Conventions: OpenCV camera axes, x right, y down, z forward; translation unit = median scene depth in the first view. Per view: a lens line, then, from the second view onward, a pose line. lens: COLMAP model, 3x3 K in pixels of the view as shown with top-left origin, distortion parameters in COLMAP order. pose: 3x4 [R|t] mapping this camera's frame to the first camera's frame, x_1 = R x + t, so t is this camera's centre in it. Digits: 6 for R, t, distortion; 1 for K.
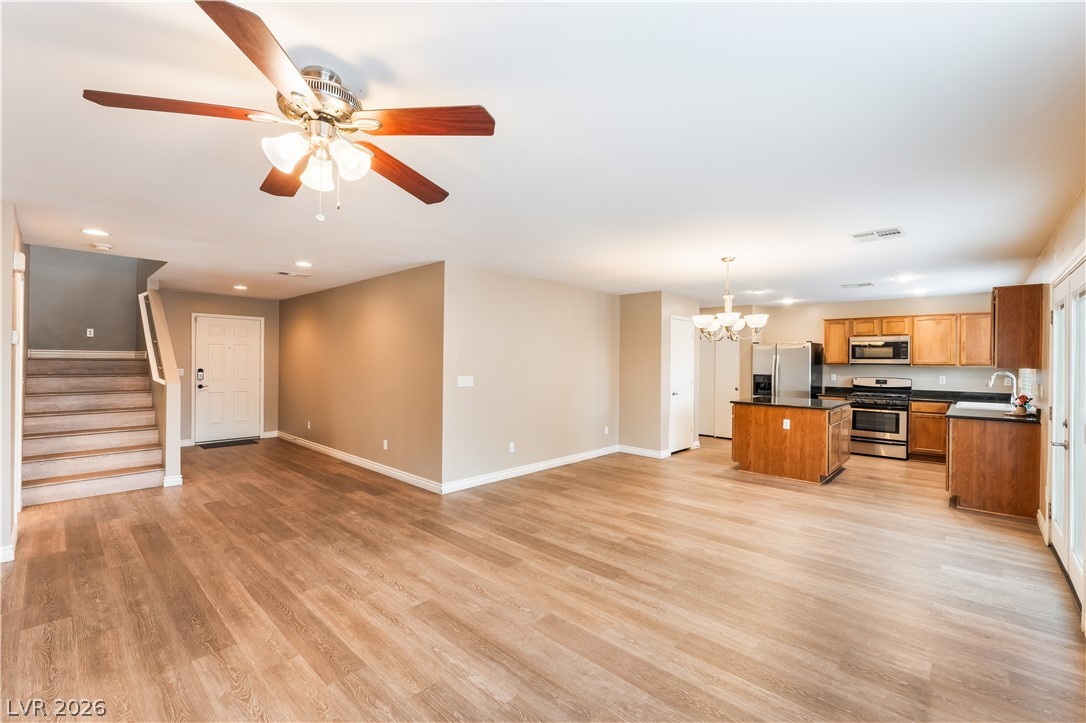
lens RADIAL K [[458.8, 0, 544.4], [0, 458.8, 363.8], [0, 0, 1]] dist [-0.005717, 0.001671]
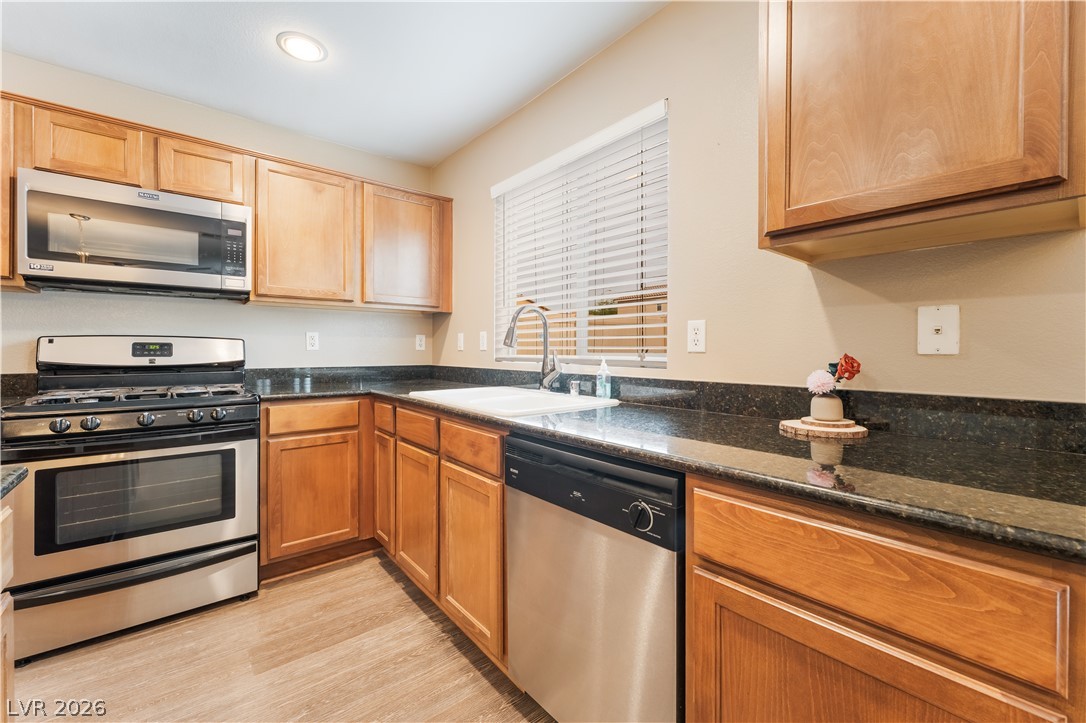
lens RADIAL K [[439.4, 0, 546.0], [0, 439.4, 351.9], [0, 0, 1]] dist [-0.003396, -0.000636]
pose [[0.126002, -0.011287, 0.991966, 0.616354], [0.005516, 0.999928, 0.010677, 0.051163], [-0.992015, 0.004126, 0.126056, 0.905392]]
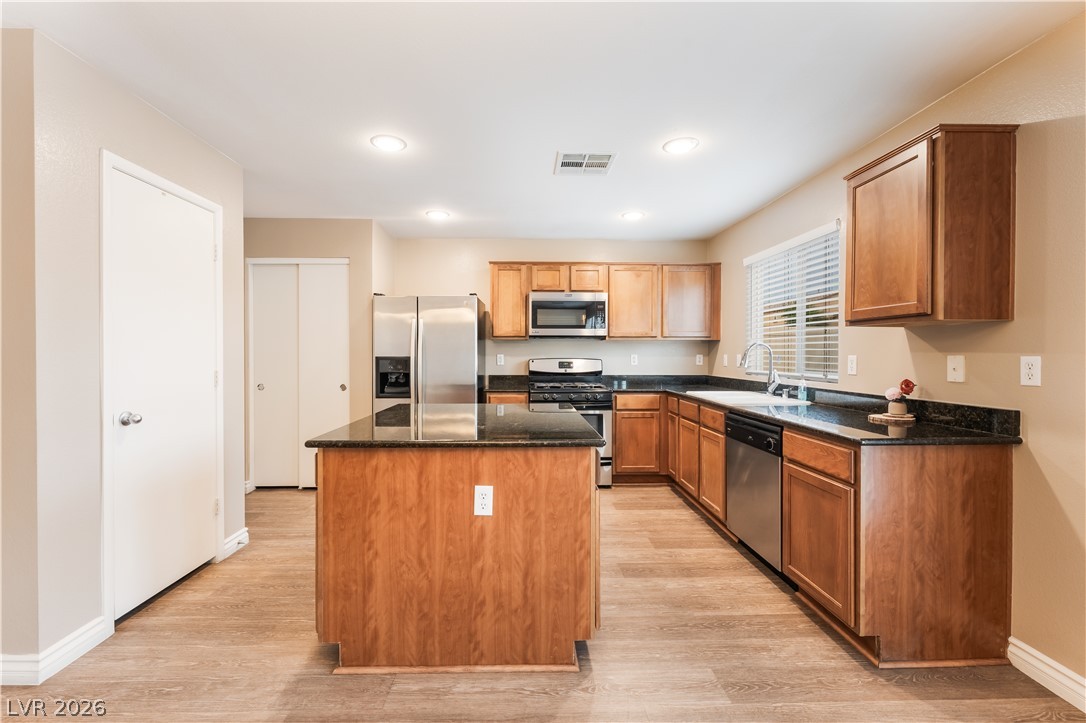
lens RADIAL K [[458.8, 0, 534.4], [0, 458.8, 356.2], [0, 0, 1]] dist [-0.005717, 0.001671]
pose [[0.716529, -0.011766, 0.697458, 0.326195], [0.009290, 0.999930, 0.007325, 0.028690], [-0.697495, 0.001231, 0.716588, 0.733208]]
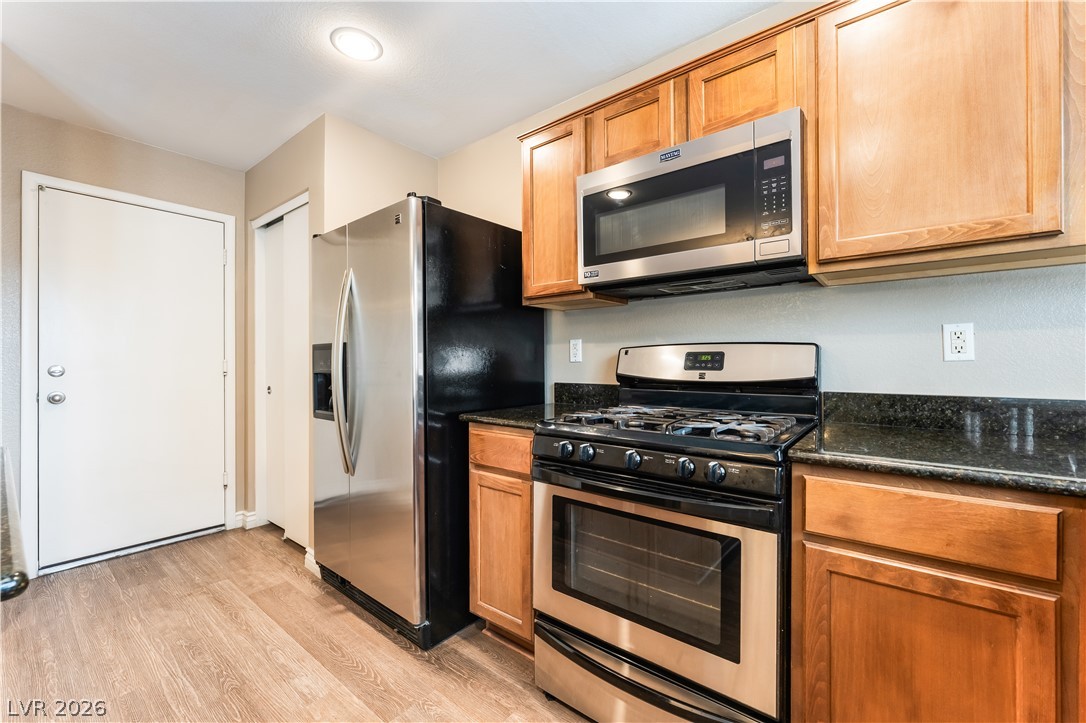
lens RADIAL K [[439.4, 0, 562.3], [0, 439.4, 361.1], [0, 0, 1]] dist [-0.003396, -0.000636]
pose [[0.995909, -0.012695, 0.089469, 0.830162], [0.013277, 0.999894, -0.005909, 0.051896], [-0.089385, 0.007073, 0.995972, 1.006375]]
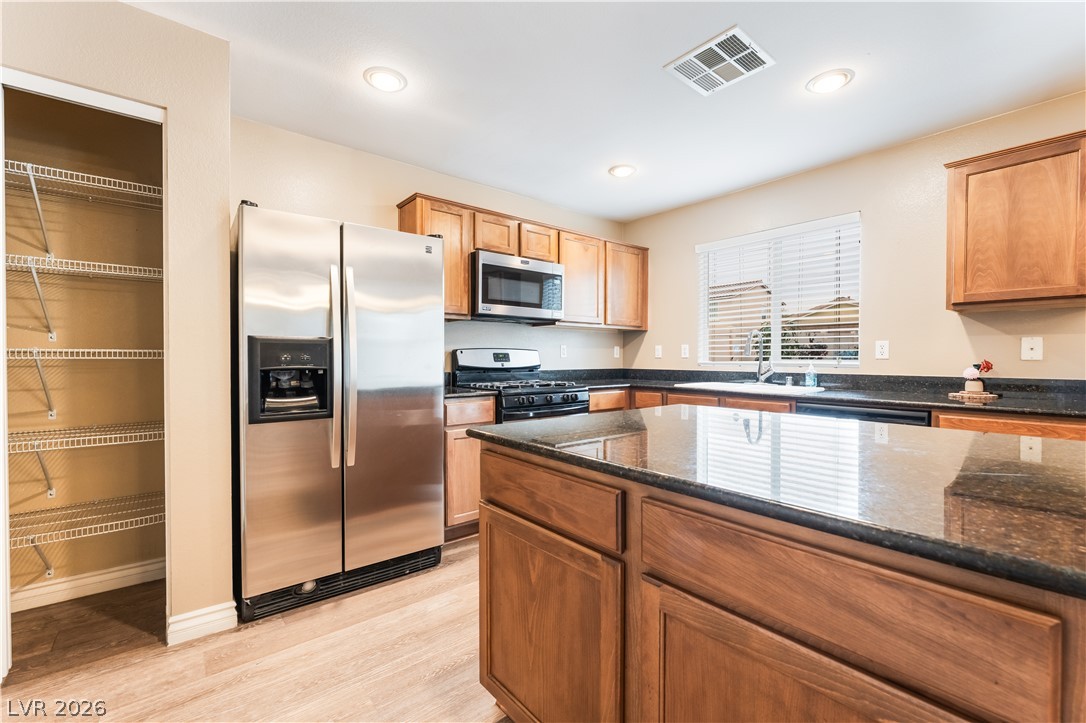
lens RADIAL K [[458.8, 0, 543.0], [0, 458.8, 361.3], [0, 0, 1]] dist [-0.005717, 0.001671]
pose [[0.127378, -0.016646, 0.991715, 0.344886], [0.005718, 0.999855, 0.016048, 0.046929], [-0.991838, 0.003626, 0.127455, 1.159658]]
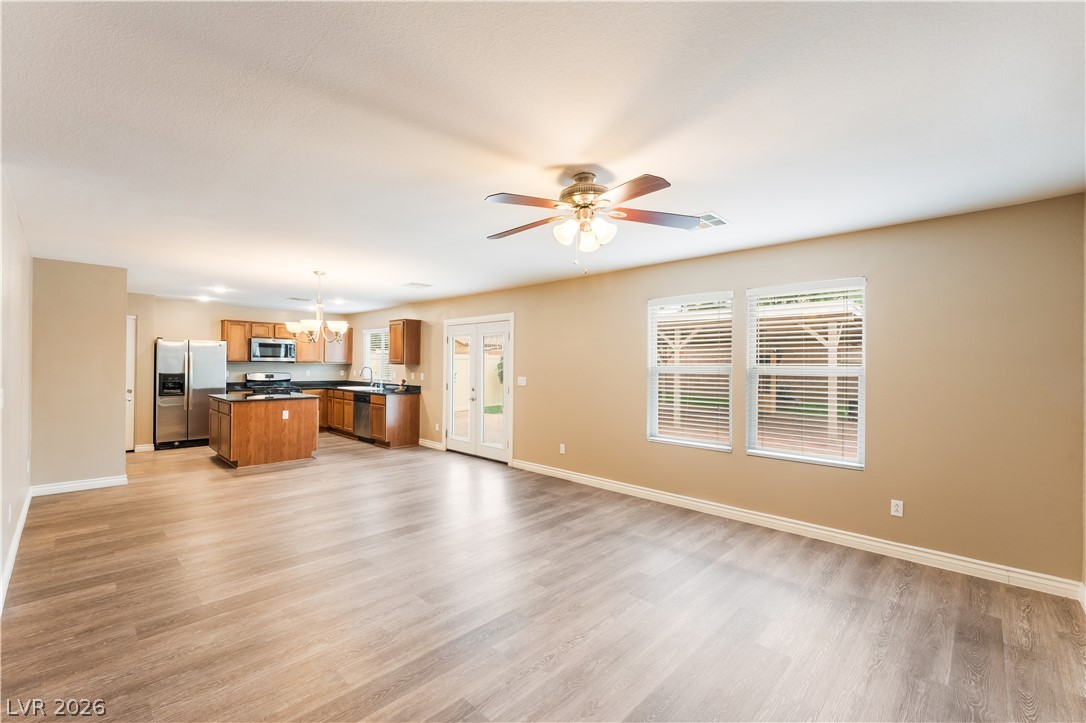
lens RADIAL K [[458.8, 0, 542.5], [0, 458.8, 359.1], [0, 0, 1]] dist [-0.005717, 0.001671]
pose [[0.020195, 0.002840, 0.999792, -0.596031], [-0.002396, 0.999993, -0.002792, -0.005516], [-0.999793, -0.002339, 0.020202, 0.328323]]
